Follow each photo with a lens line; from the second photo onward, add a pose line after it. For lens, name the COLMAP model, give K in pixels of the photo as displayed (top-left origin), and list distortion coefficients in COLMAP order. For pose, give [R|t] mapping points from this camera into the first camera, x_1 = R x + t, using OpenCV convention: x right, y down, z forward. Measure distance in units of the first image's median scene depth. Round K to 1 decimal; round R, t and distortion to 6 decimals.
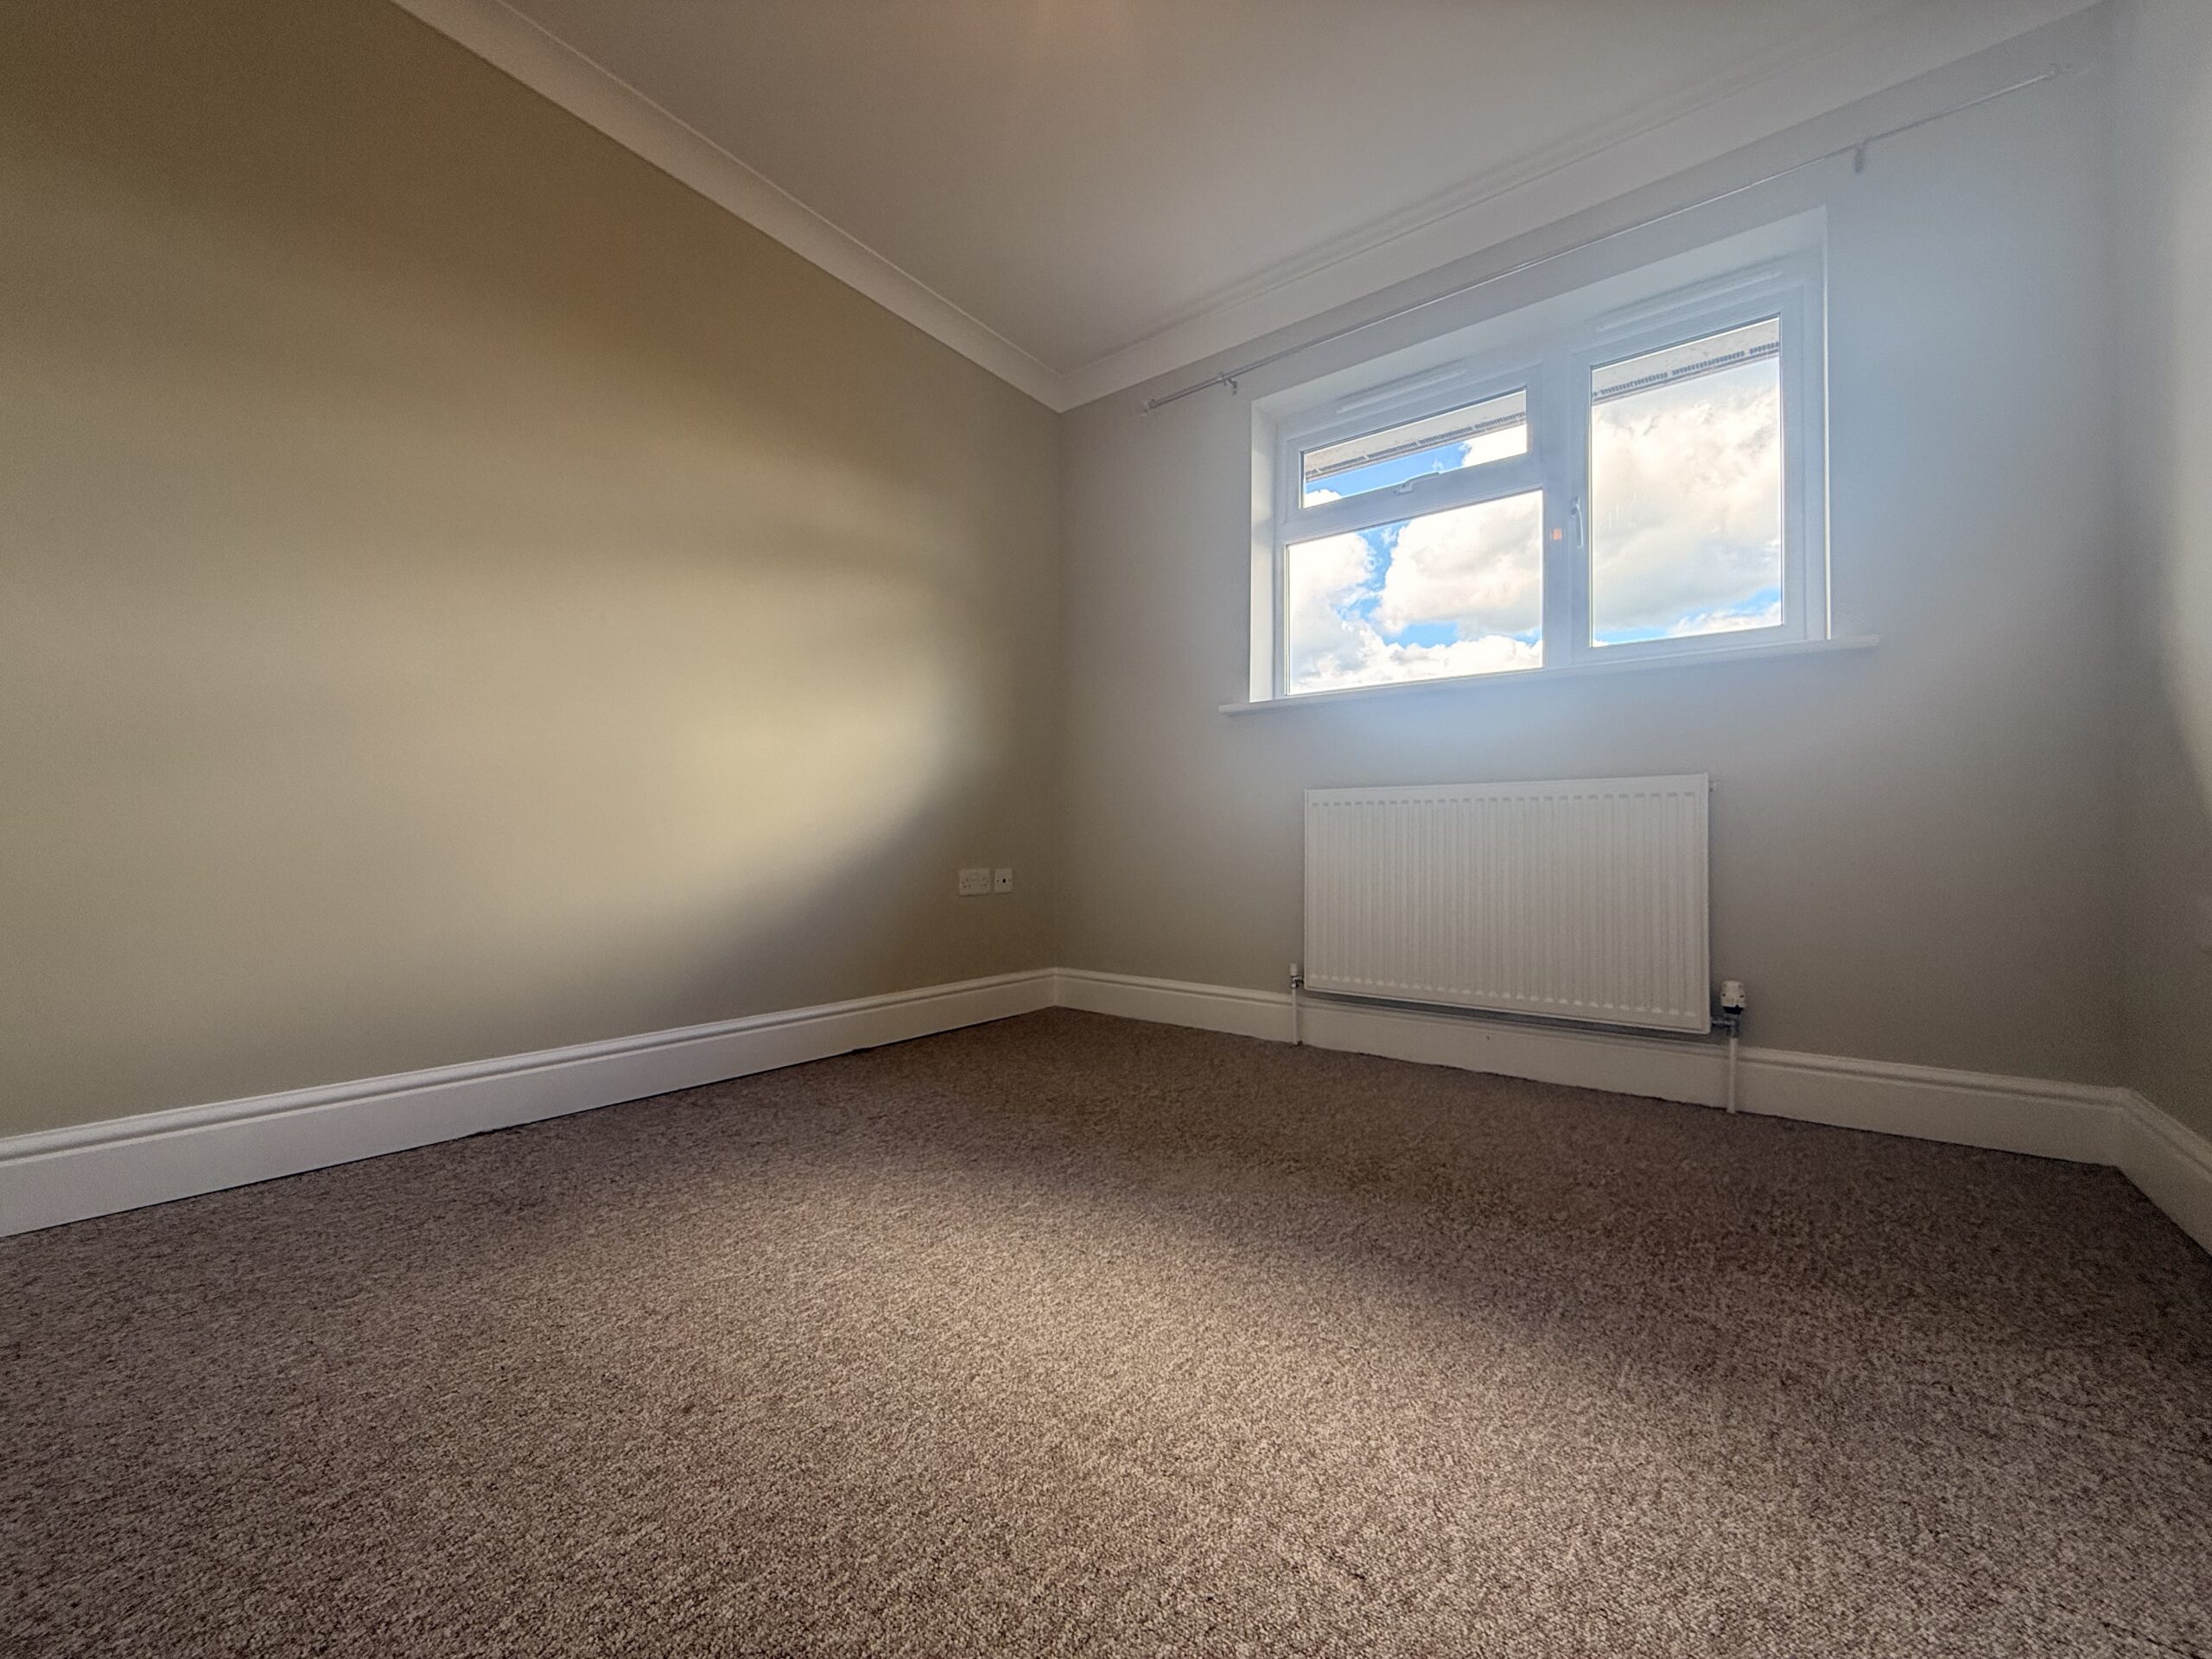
lens RADIAL K [[880.3, 0, 1103.4], [0, 880.3, 827.2], [0, 0, 1]] dist [-0.002200, -0.000038]
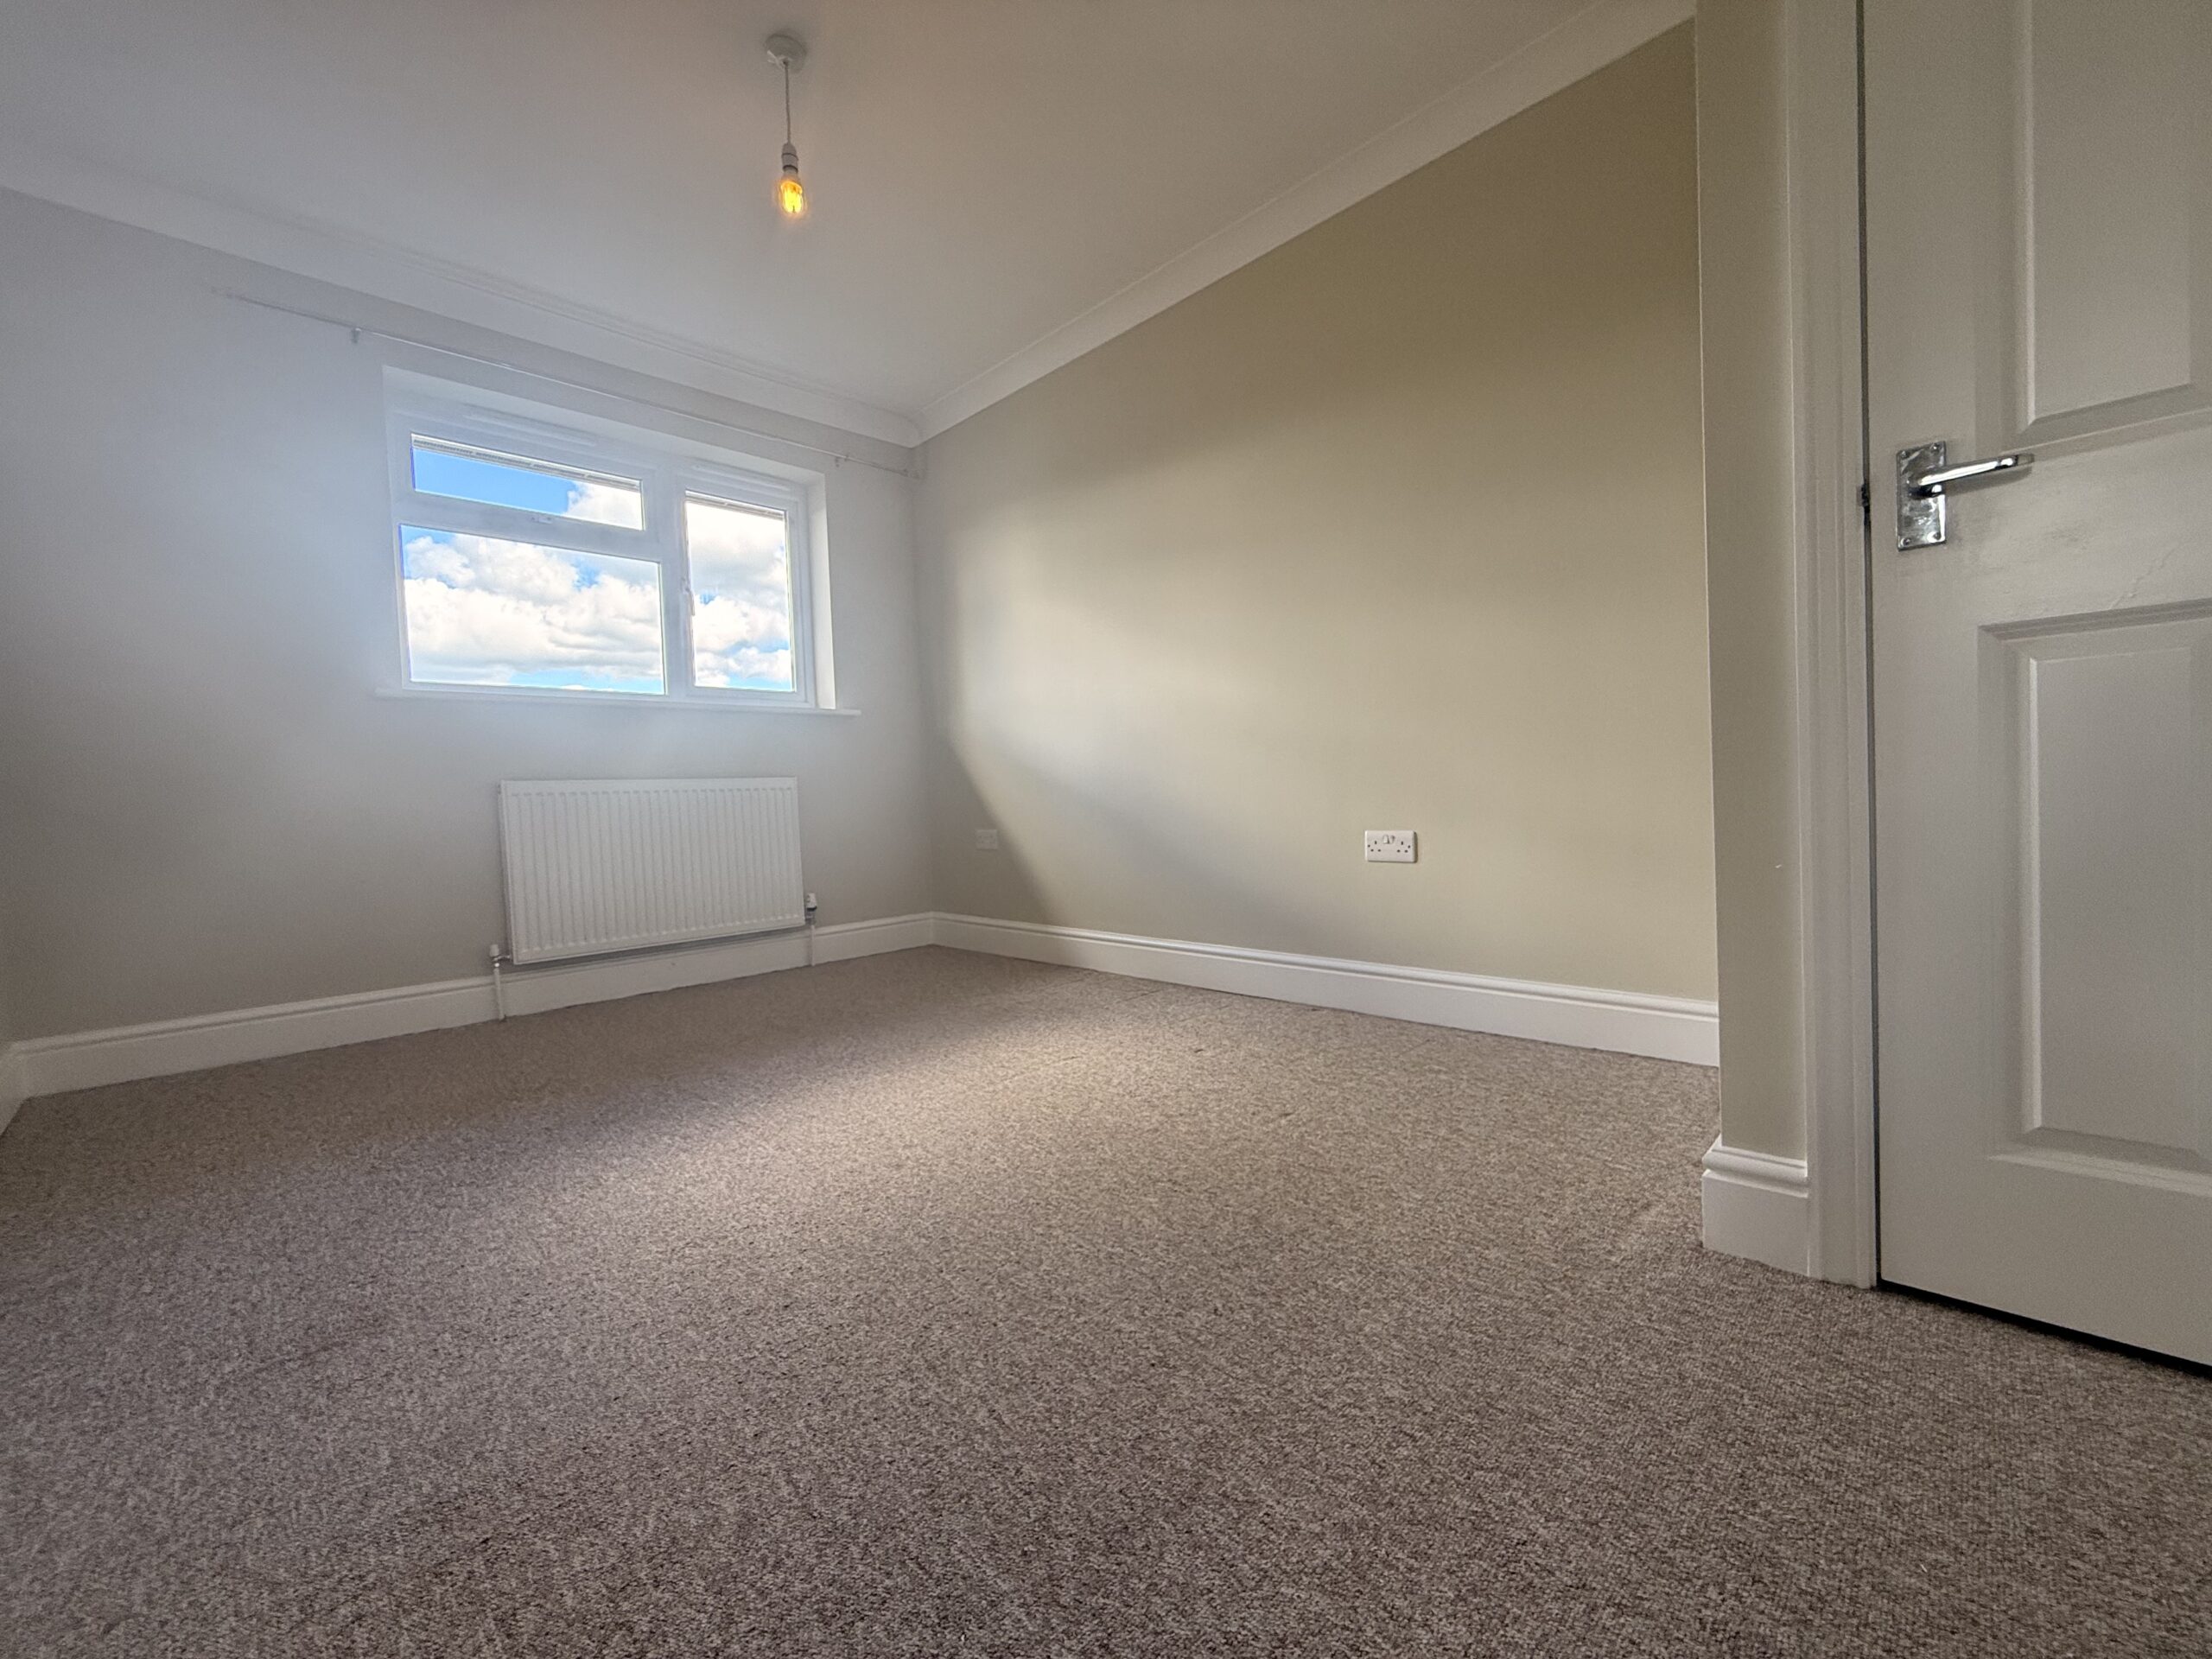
lens RADIAL K [[880.3, 0, 1103.4], [0, 880.3, 827.2], [0, 0, 1]] dist [-0.002200, -0.000038]
pose [[0.127684, -0.045032, 0.990792, -0.994328], [0.015259, 0.998940, 0.043436, -0.029108], [-0.991698, 0.009573, 0.128236, 0.182471]]
